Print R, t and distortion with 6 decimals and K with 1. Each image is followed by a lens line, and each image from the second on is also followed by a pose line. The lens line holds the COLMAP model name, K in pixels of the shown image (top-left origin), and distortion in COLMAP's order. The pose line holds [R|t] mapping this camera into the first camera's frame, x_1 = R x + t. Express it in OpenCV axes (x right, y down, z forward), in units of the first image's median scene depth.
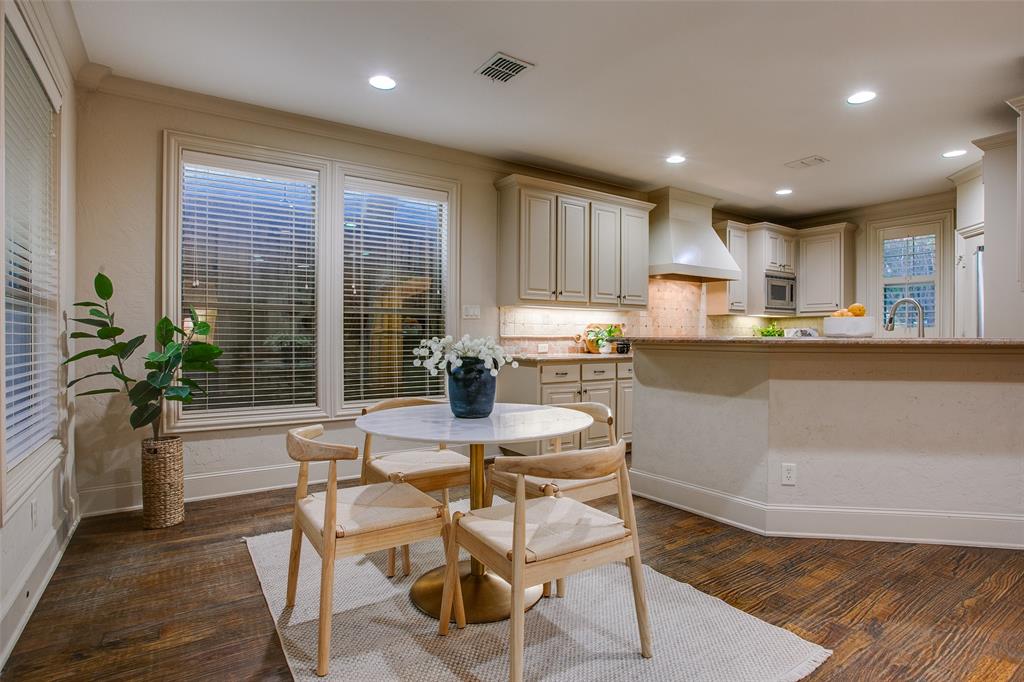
lens RADIAL K [[525.9, 0, 516.2], [0, 525.9, 339.2], [0, 0, 1]] dist [-0.075313, 0.029657]
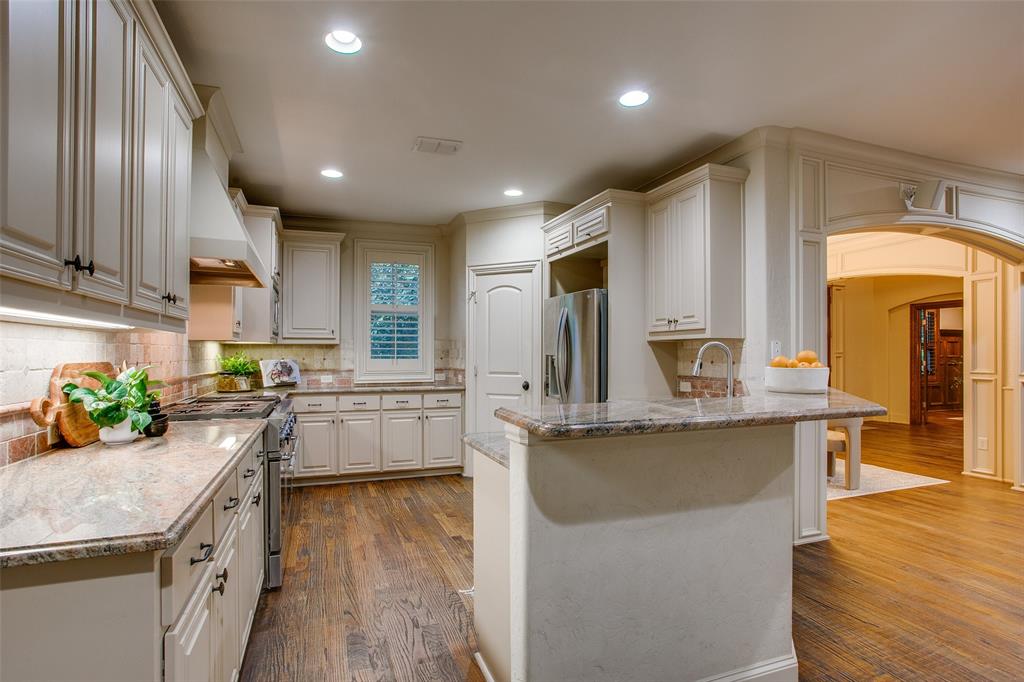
lens RADIAL K [[499.5, 0, 512.7], [0, 499.5, 350.4], [0, 0, 1]] dist [-0.001192, -0.000048]
pose [[0.221458, 0.004328, 0.975160, -0.106502], [0.007916, 0.999949, -0.006236, -0.033469], [-0.975138, 0.009101, 0.221413, 0.632234]]
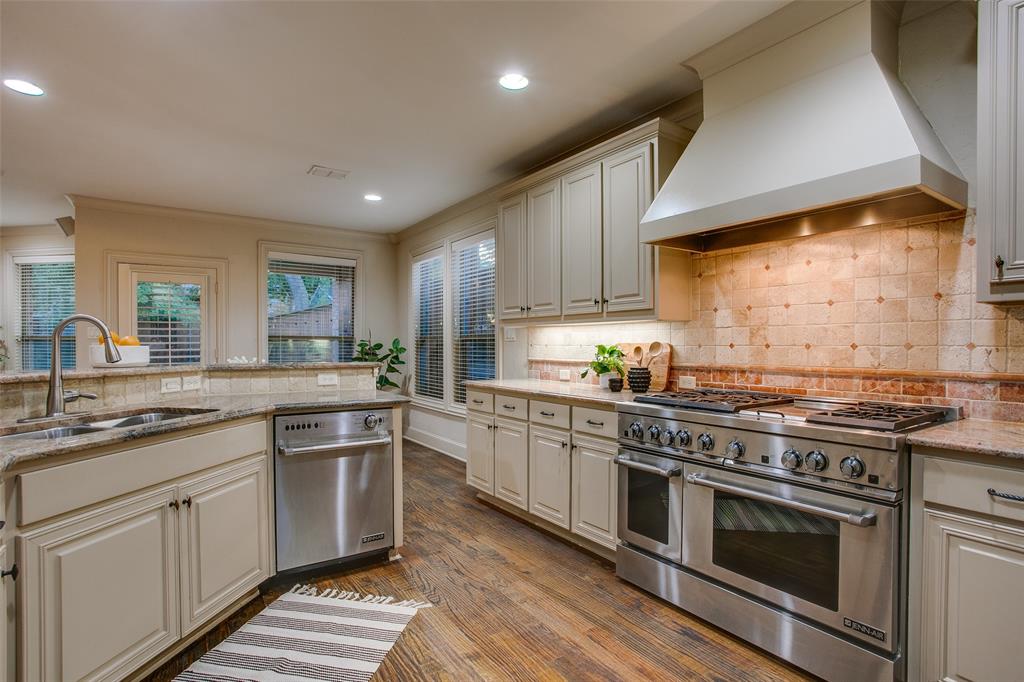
lens RADIAL K [[485.6, 0, 512.0], [0, 485.6, 341.0], [0, 0, 1]] dist [-0.045492, 0.000364]
pose [[0.025701, -0.011752, -0.999601, 0.754842], [-0.011444, 0.999862, -0.012049, -0.023586], [0.999604, 0.011749, 0.025563, 0.845121]]
